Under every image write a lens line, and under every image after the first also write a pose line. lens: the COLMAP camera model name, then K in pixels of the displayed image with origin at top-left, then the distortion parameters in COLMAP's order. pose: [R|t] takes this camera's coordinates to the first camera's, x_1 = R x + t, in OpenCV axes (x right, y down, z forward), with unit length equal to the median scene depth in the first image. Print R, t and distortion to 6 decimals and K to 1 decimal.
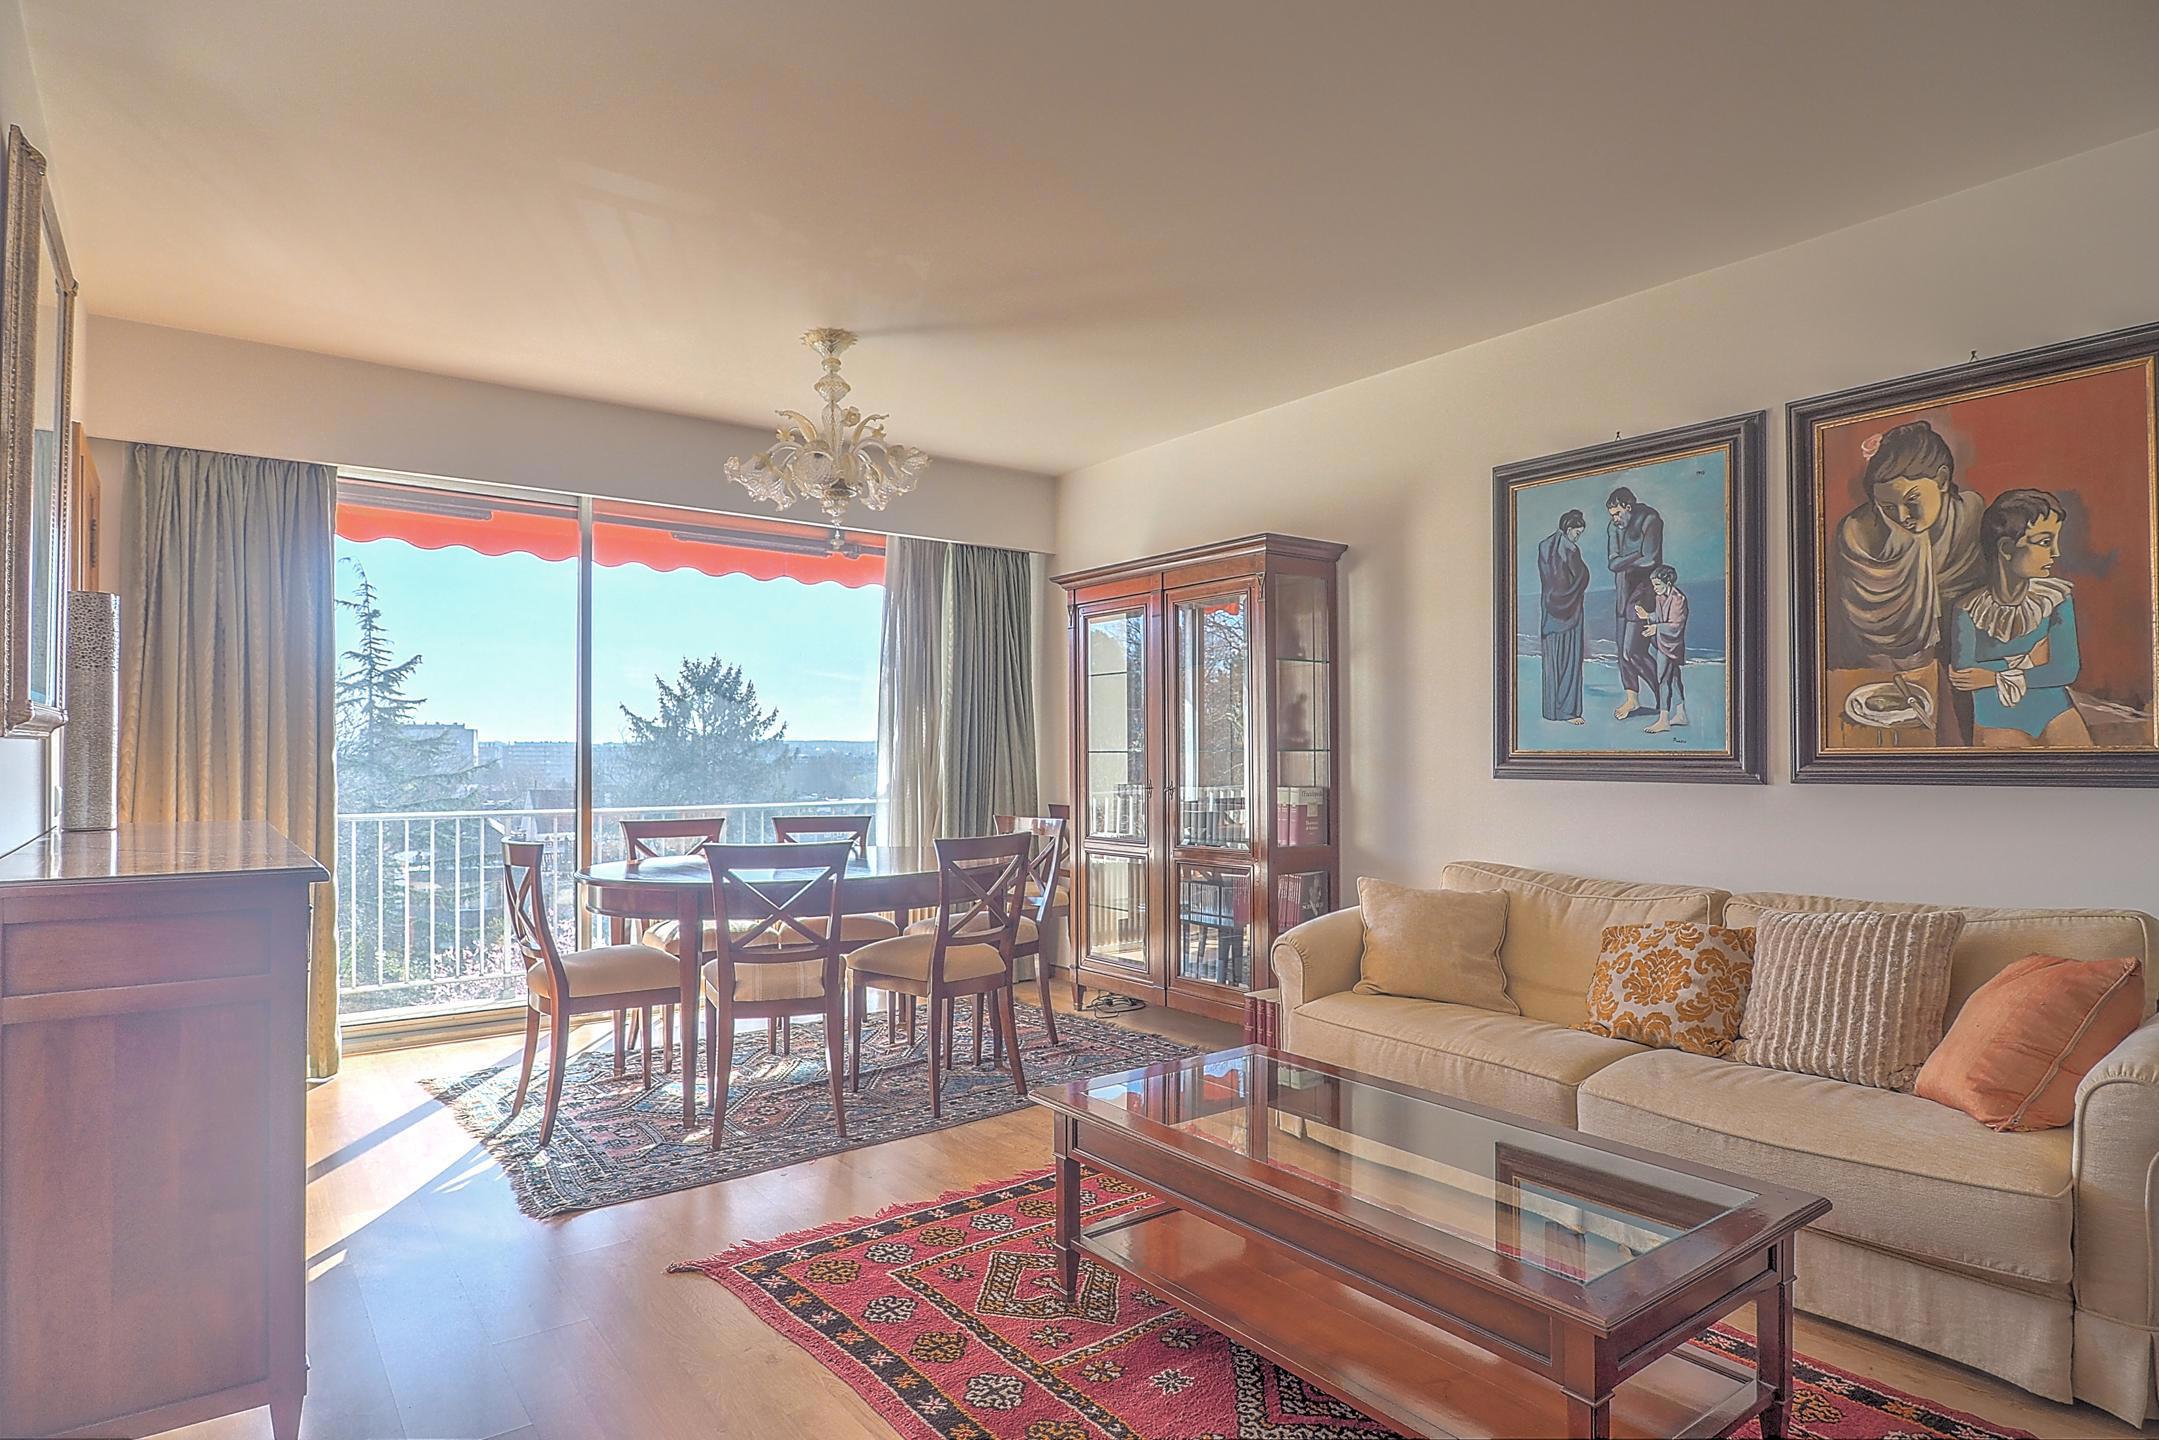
lens RADIAL K [[1172.0, 0, 1073.1], [0, 1172.0, 742.4], [0, 0, 1]] dist [-0.008888, -0.001648]
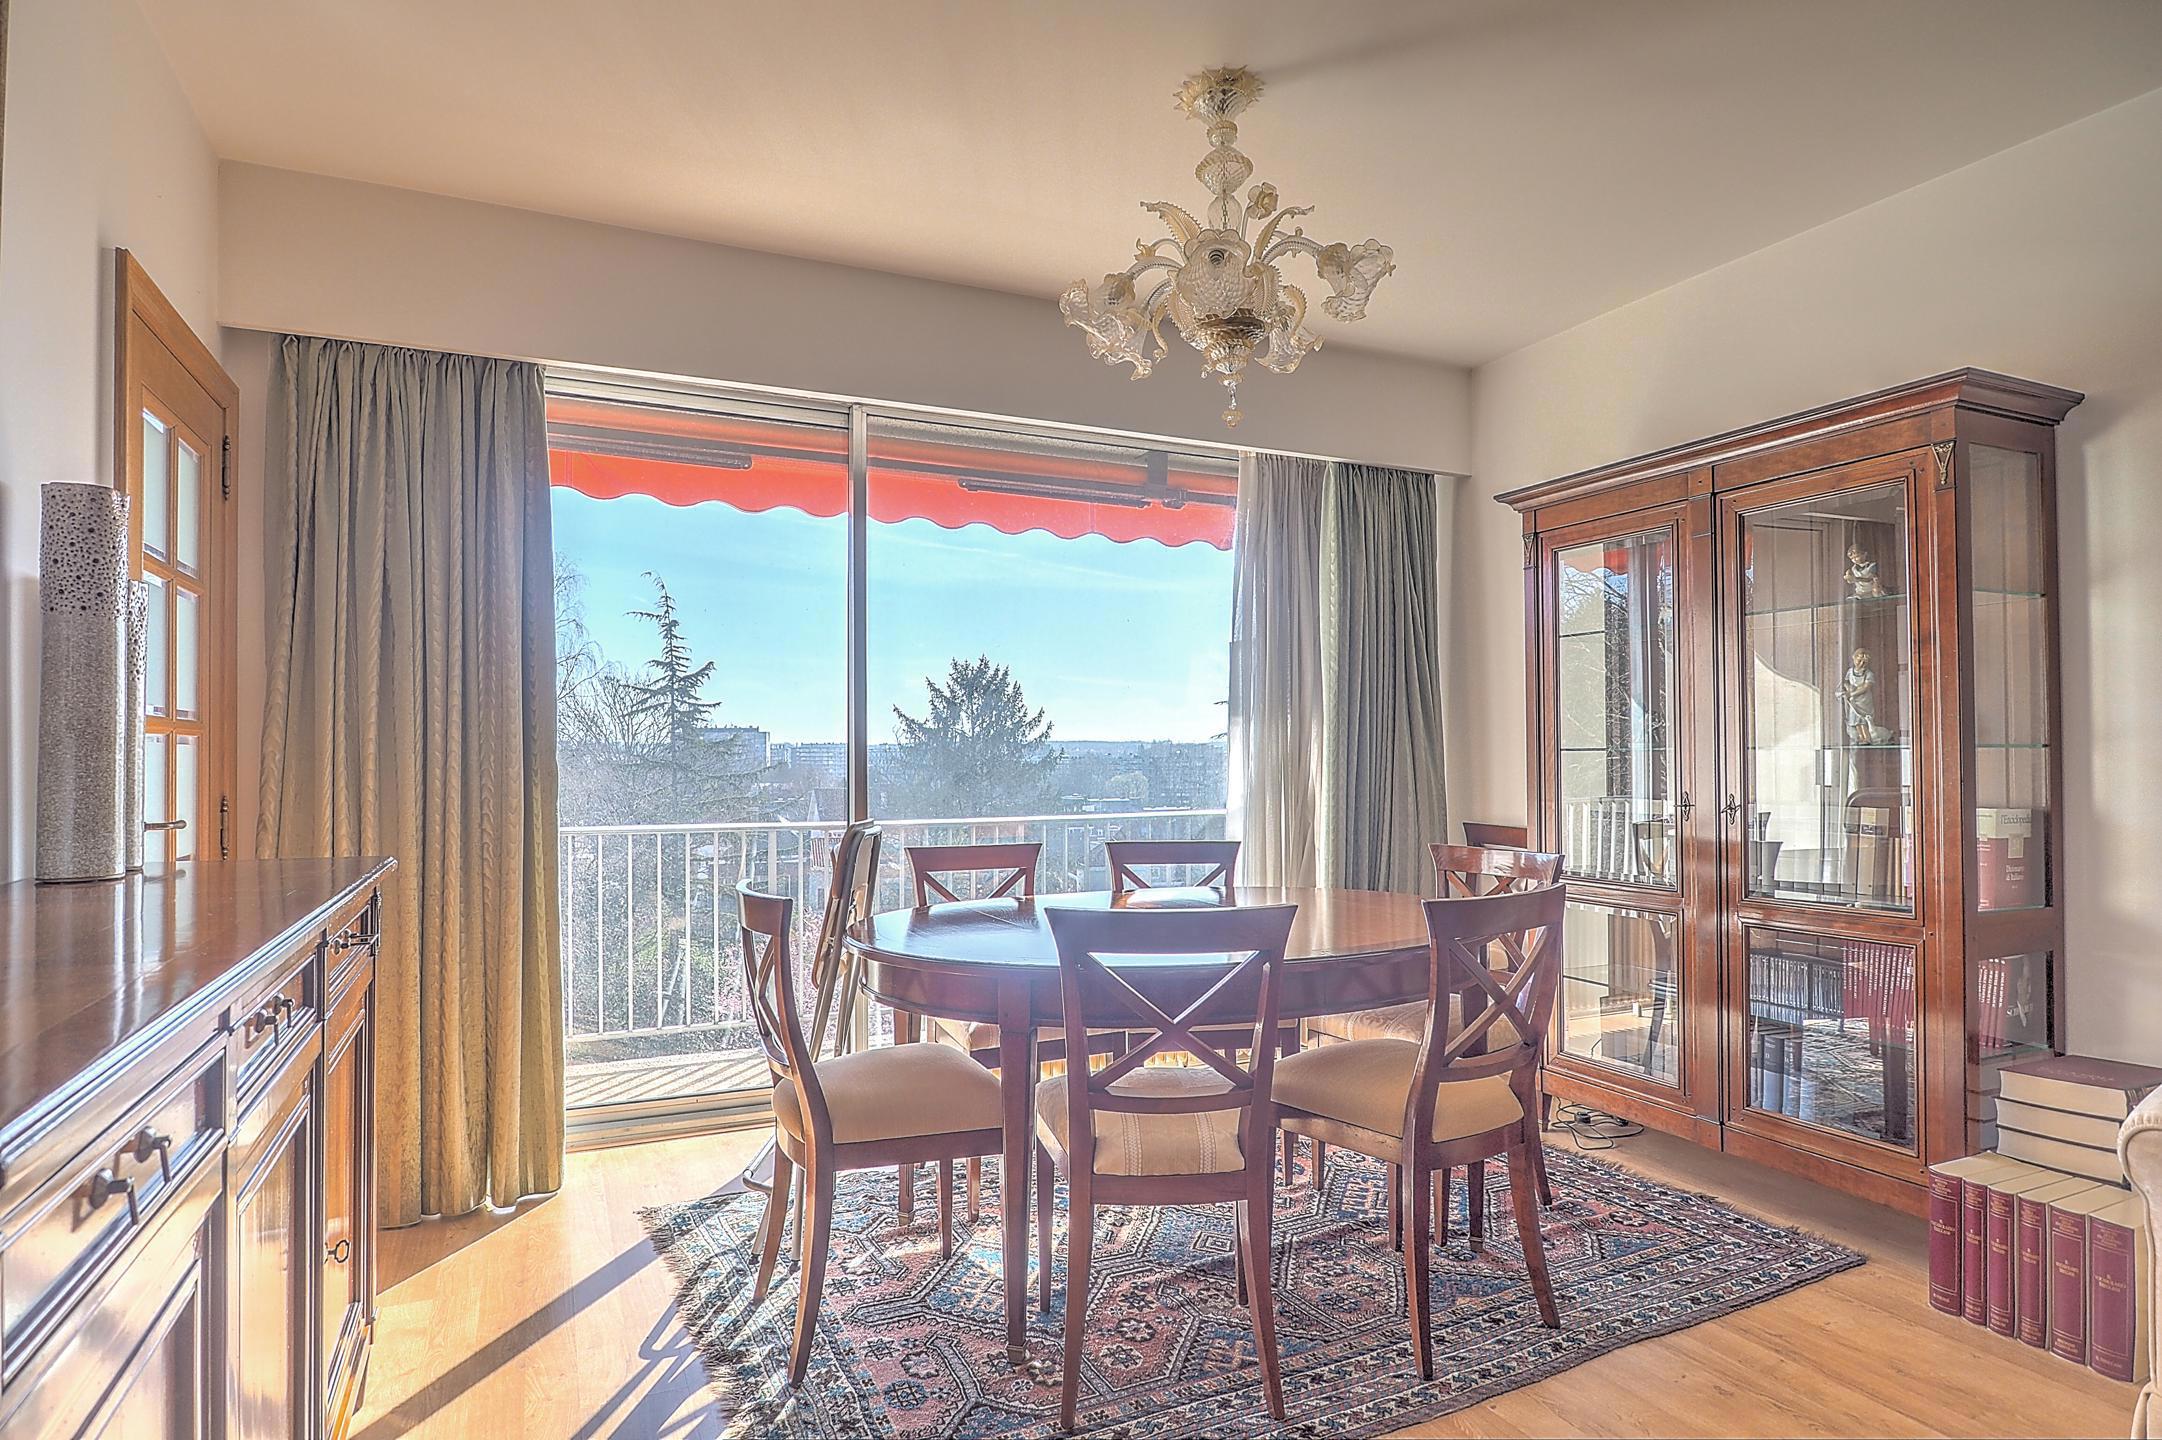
lens RADIAL K [[1175.2, 0, 1068.3], [0, 1175.2, 747.2], [0, 0, 1]] dist [-0.006012, -0.001563]
pose [[0.975551, -0.002956, -0.219753, -0.137460], [0.003757, 0.999988, 0.003228, 0.003966], [0.219740, -0.003974, 0.975550, 0.336626]]
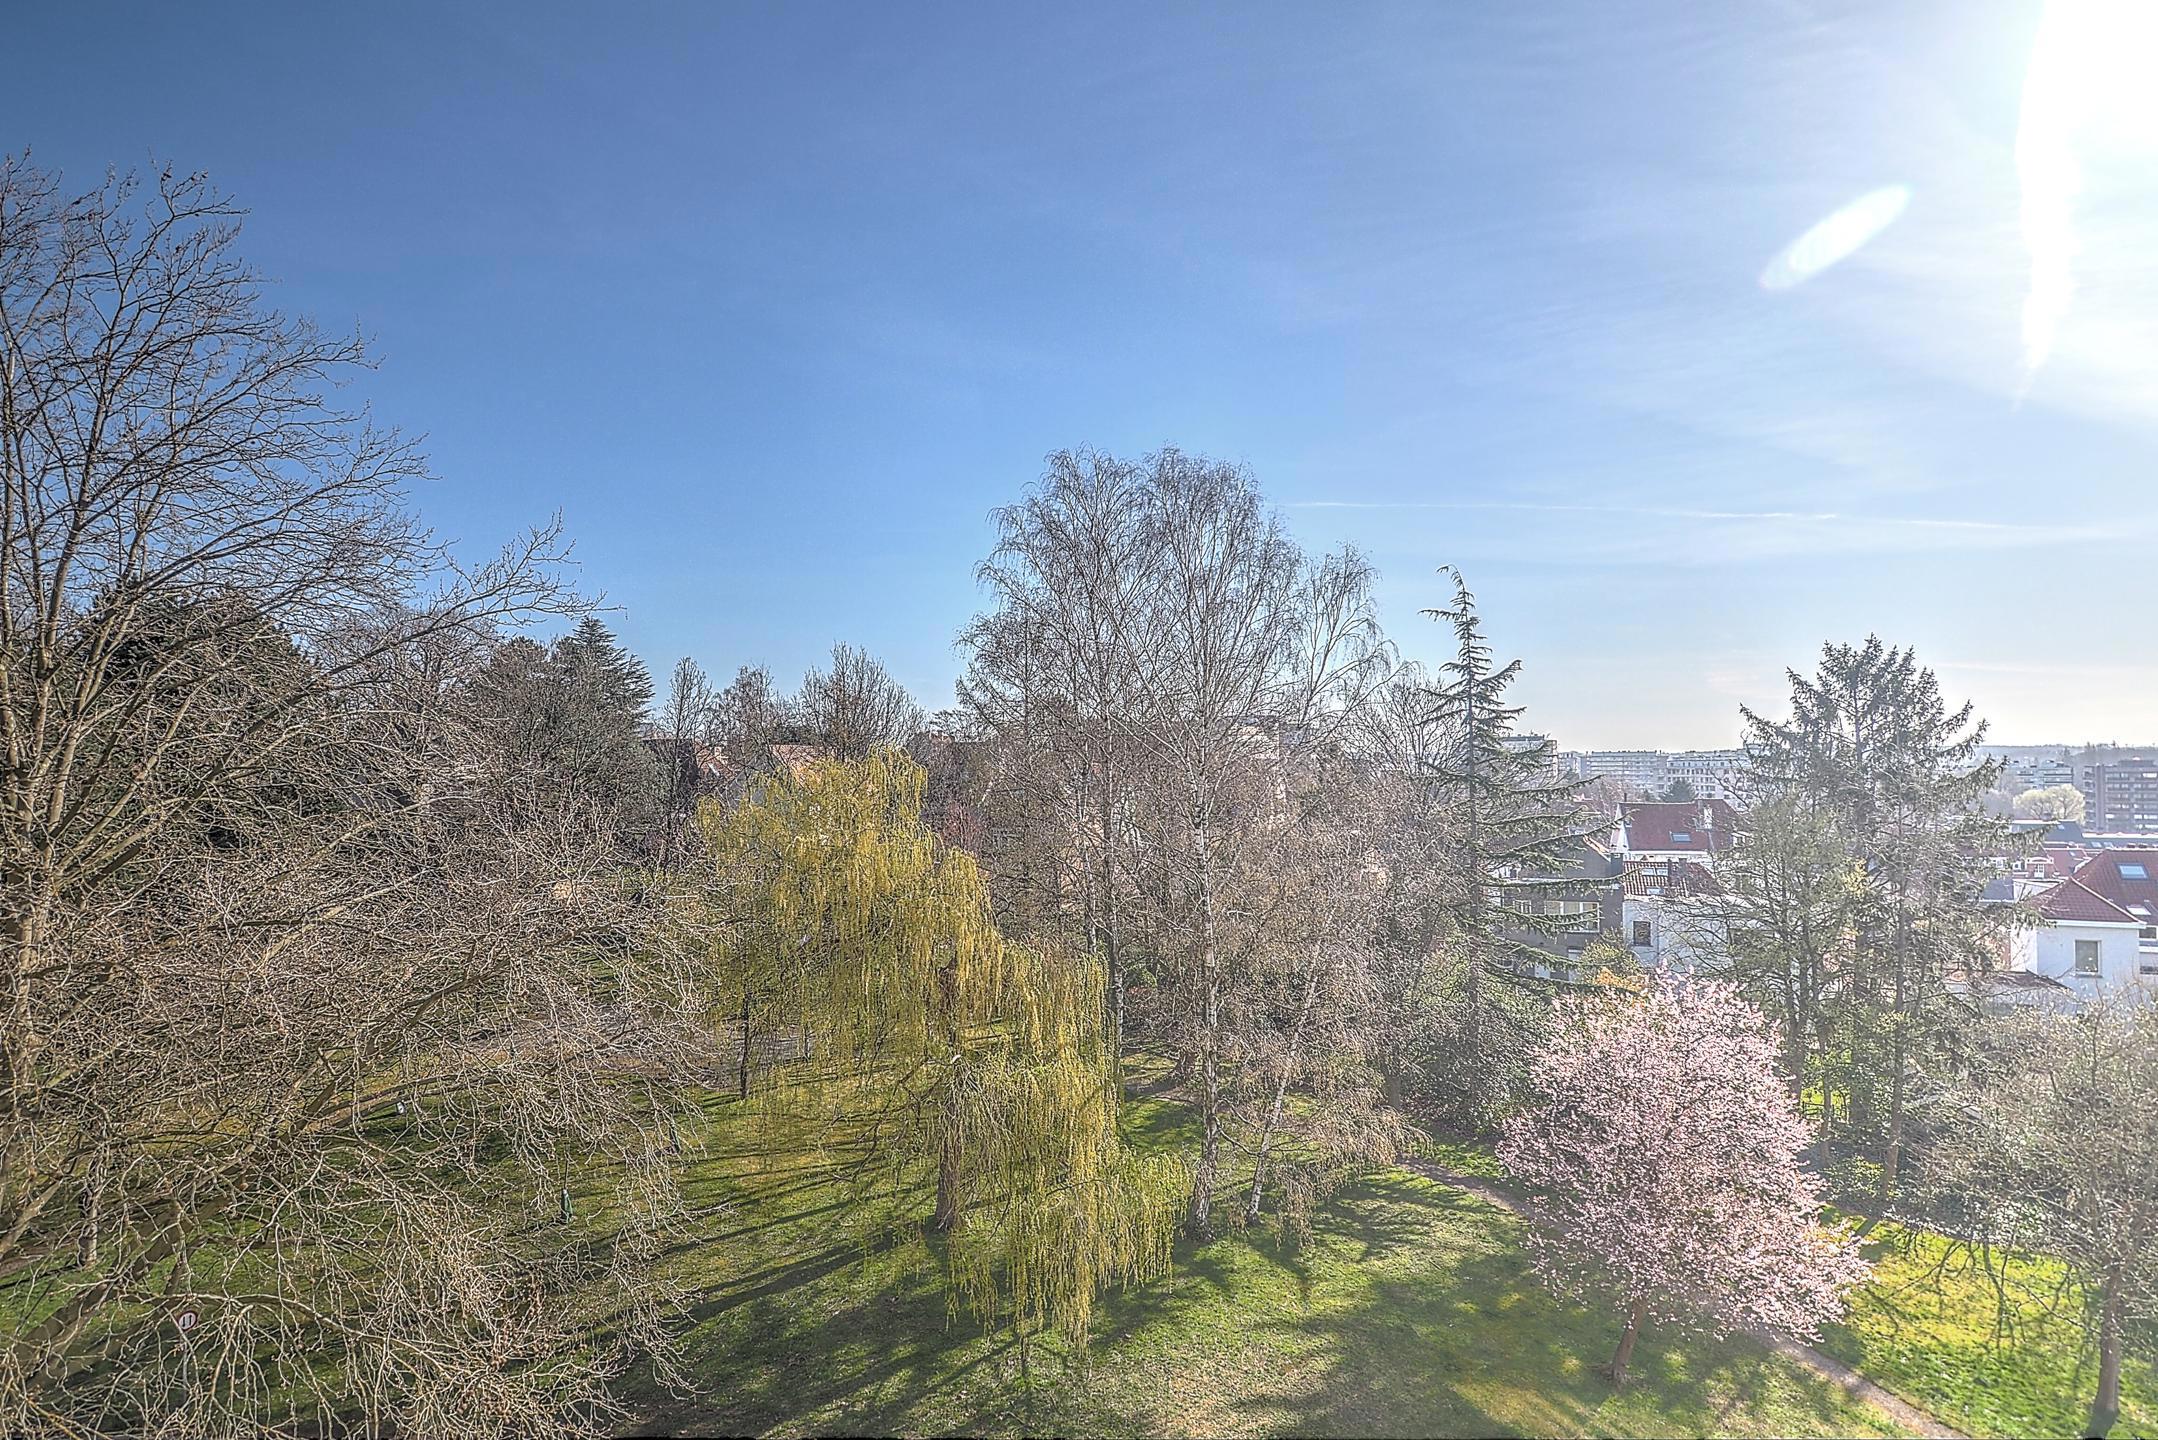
lens RADIAL K [[1148.0, 0, 1073.0], [0, 1148.0, 748.7], [0, 0, 1]] dist [-0.005509, -0.009815]
pose [[0.647742, -0.015565, -0.761701, -0.878459], [0.012703, 0.999873, -0.009629, -0.005597], [0.761754, -0.003439, 0.647857, 1.294082]]
